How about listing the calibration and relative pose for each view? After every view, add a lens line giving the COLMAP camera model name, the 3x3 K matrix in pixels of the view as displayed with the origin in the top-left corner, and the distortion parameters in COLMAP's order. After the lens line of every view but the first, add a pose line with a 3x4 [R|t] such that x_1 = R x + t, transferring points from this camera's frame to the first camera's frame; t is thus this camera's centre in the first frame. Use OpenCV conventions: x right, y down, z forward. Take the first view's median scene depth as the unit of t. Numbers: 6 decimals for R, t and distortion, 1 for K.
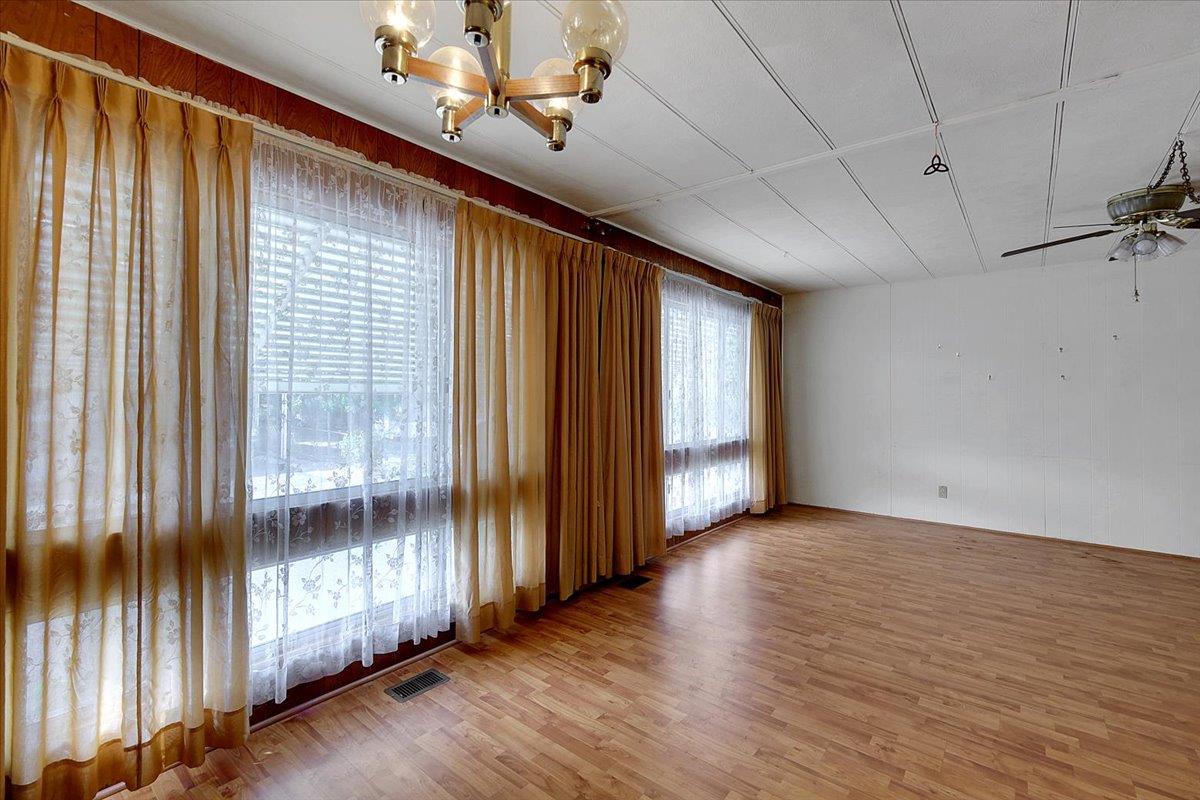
lens RADIAL K [[529.0, 0, 597.0], [0, 529.0, 392.9], [0, 0, 1]] dist [0.003190, -0.000378]
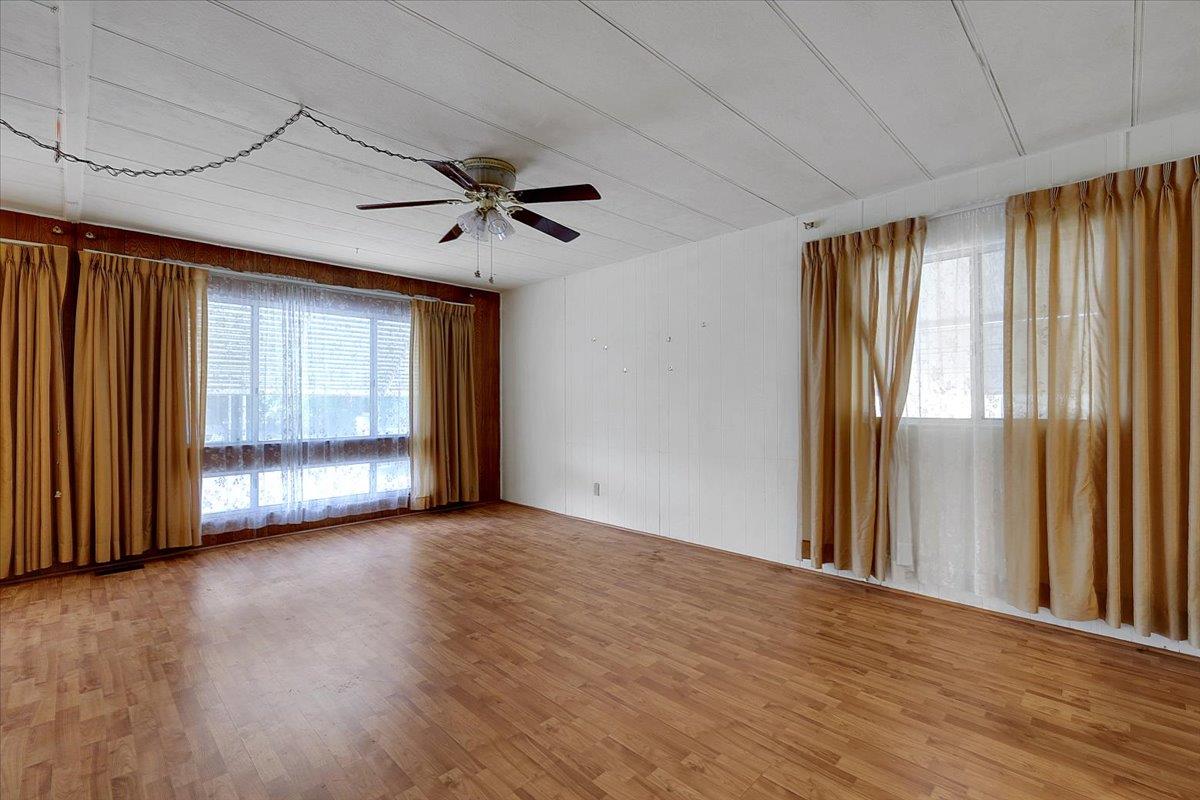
lens RADIAL K [[529.0, 0, 597.0], [0, 529.0, 392.9], [0, 0, 1]] dist [0.003190, -0.000378]
pose [[0.994596, -0.015765, -0.102619, 1.289163], [0.014542, 0.999814, -0.012662, 0.038778], [0.102799, 0.011102, 0.994640, 0.060315]]
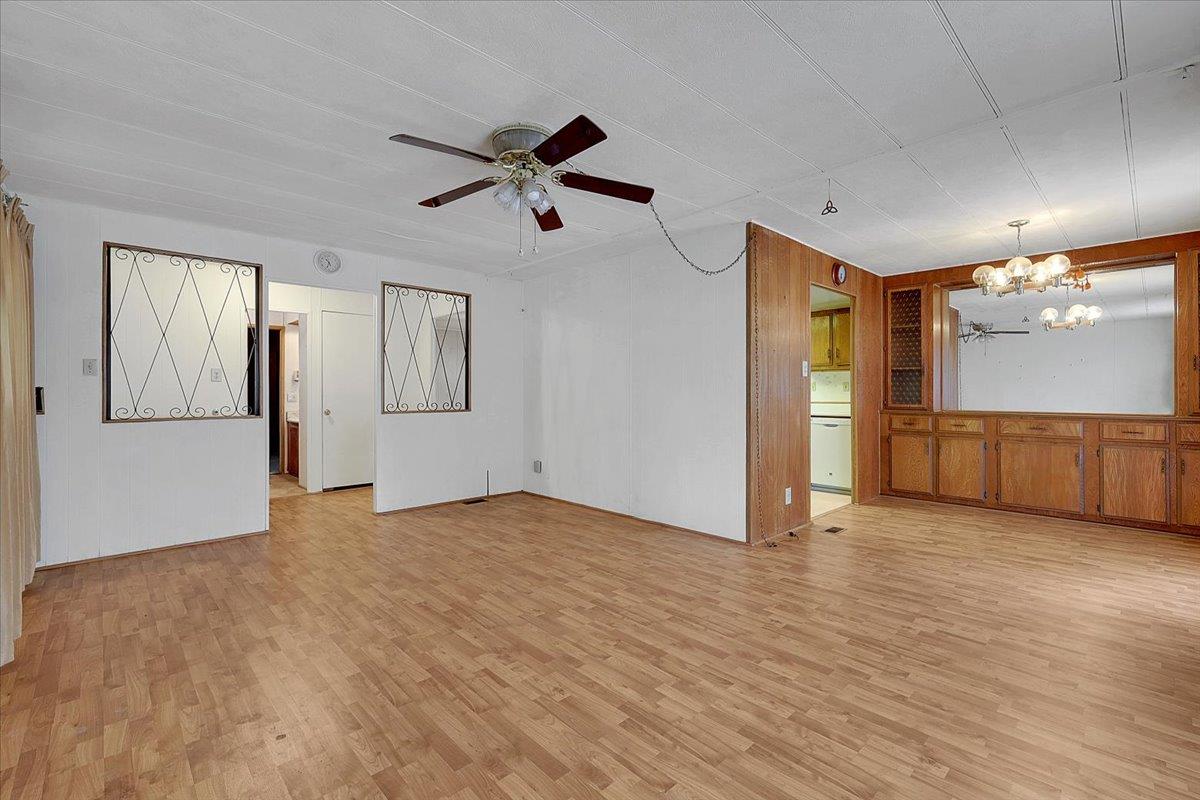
lens RADIAL K [[529.0, 0, 597.0], [0, 529.0, 392.9], [0, 0, 1]] dist [0.003190, -0.000378]
pose [[-0.991578, -0.005879, 0.129375, 0.780418], [-0.005790, 0.999983, 0.001057, 0.042063], [-0.129379, 0.000299, -0.991595, 1.783867]]
